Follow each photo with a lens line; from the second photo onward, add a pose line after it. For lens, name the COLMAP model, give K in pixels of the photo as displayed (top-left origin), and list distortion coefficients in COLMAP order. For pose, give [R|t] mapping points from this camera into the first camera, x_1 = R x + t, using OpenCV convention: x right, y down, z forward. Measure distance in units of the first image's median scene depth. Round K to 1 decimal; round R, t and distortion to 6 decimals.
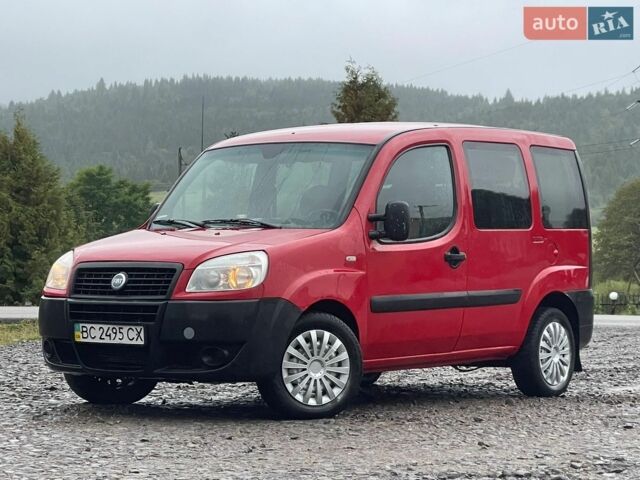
lens RADIAL K [[1870.0, 0, 320.0], [0, 1870.0, 240.0], [0, 0, 1]] dist [0.063494, 3.031407]
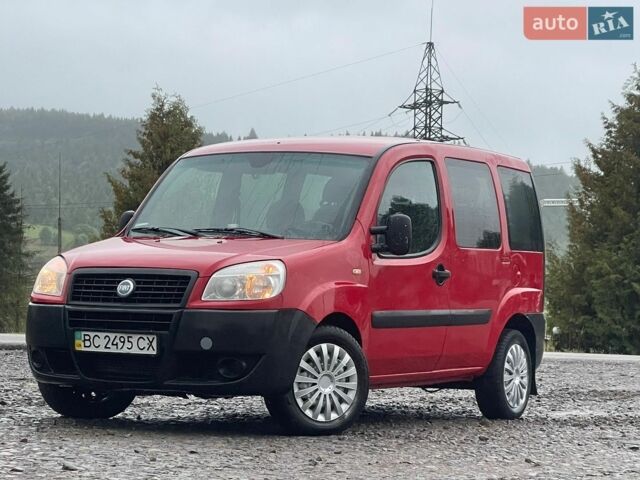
lens RADIAL K [[1870.0, 0, 320.0], [0, 1870.0, 240.0], [0, 0, 1]] dist [0.063494, 3.031407]
pose [[0.990131, 0.028413, 0.137238, -0.139096], [-0.025738, 0.999443, -0.021228, 0.015028], [-0.137765, 0.017487, 0.990311, 0.039192]]
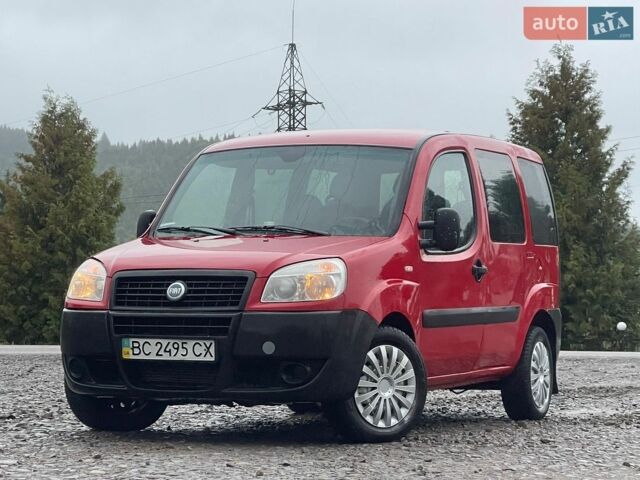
lens RADIAL K [[1870.0, 0, 320.0], [0, 1870.0, 240.0], [0, 0, 1]] dist [0.063494, 3.031407]
pose [[0.976930, 0.009717, 0.213337, -0.228463], [-0.004780, 0.999709, -0.023649, 0.018194], [-0.213505, 0.022083, 0.976692, 0.107057]]
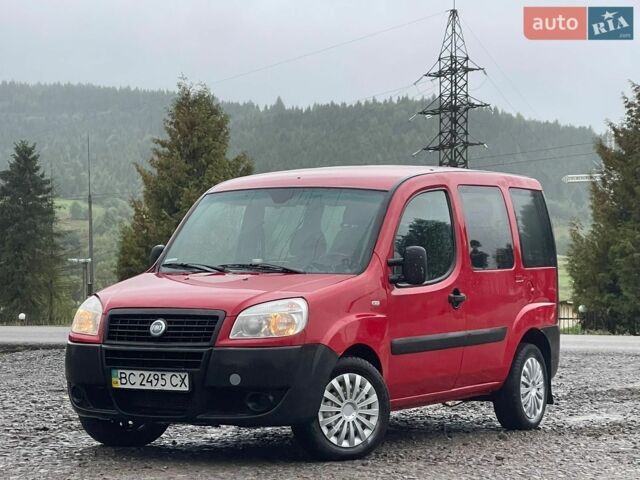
lens RADIAL K [[1870.0, 0, 320.0], [0, 1870.0, 240.0], [0, 0, 1]] dist [0.063494, 3.031407]
pose [[0.992585, -0.001799, 0.121537, -0.141513], [0.002223, 0.999992, -0.003358, -0.021765], [-0.121530, 0.003603, 0.992581, -0.018418]]
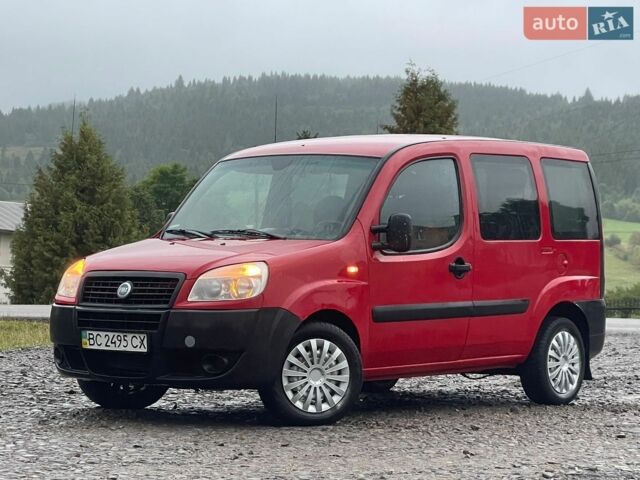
lens RADIAL K [[1870.0, 0, 320.0], [0, 1870.0, 240.0], [0, 0, 1]] dist [0.063494, 3.031407]
pose [[0.999141, 0.006539, -0.040927, 0.041390], [-0.006497, 0.999978, 0.001158, -0.007330], [0.040933, -0.000892, 0.999161, -0.024556]]
